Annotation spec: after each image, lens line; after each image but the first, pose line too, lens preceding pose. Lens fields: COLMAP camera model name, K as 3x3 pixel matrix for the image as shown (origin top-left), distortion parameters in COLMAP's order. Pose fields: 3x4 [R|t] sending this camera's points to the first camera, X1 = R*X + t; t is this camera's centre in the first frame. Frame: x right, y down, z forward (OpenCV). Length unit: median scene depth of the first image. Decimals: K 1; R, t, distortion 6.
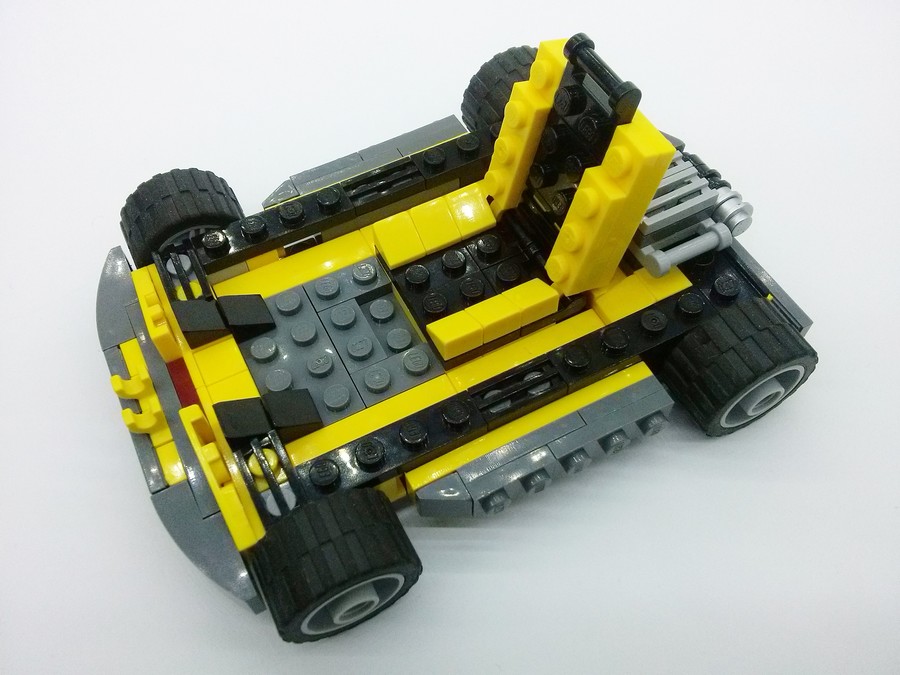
lens RADIAL K [[808.4, 0, 450.0], [0, 808.4, 337.5], [0, 0, 1]] dist [-0.011492, -0.001174]
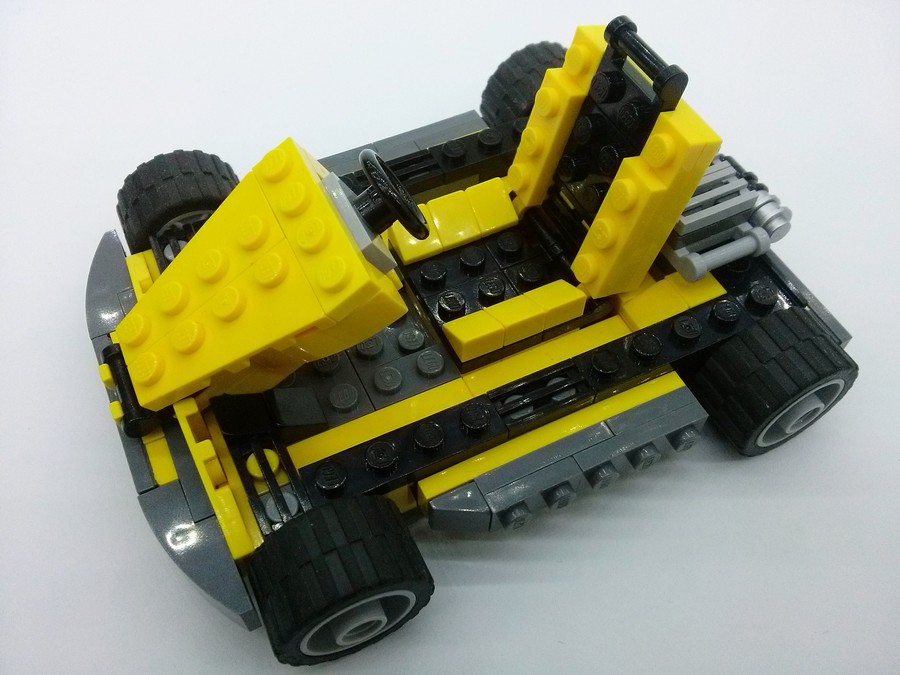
lens RADIAL K [[808.4, 0, 450.0], [0, 808.4, 337.5], [0, 0, 1]] dist [-0.011492, -0.001174]
pose [[0.999201, 0.036028, 0.017287, -0.036687], [-0.035395, 0.998739, -0.035607, 0.033135], [-0.018548, 0.034967, 0.999216, 0.071003]]
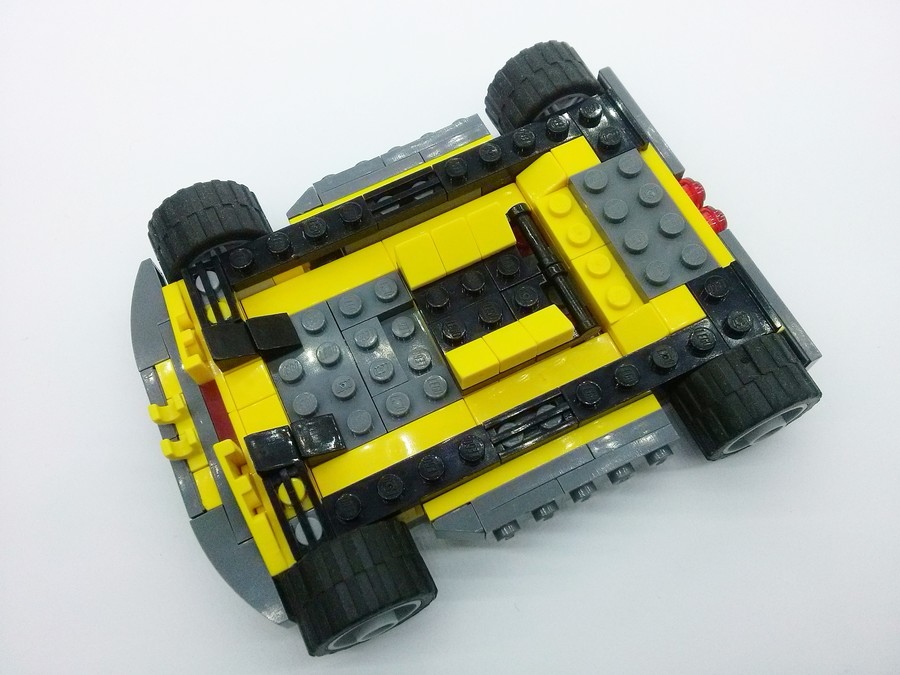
lens RADIAL K [[808.4, 0, 450.0], [0, 808.4, 337.5], [0, 0, 1]] dist [-0.011492, -0.001174]
pose [[0.999350, 0.019839, -0.030108, 0.007576], [-0.014747, 0.986878, 0.160795, -0.201461], [0.032903, -0.160246, 0.986529, -0.023304]]
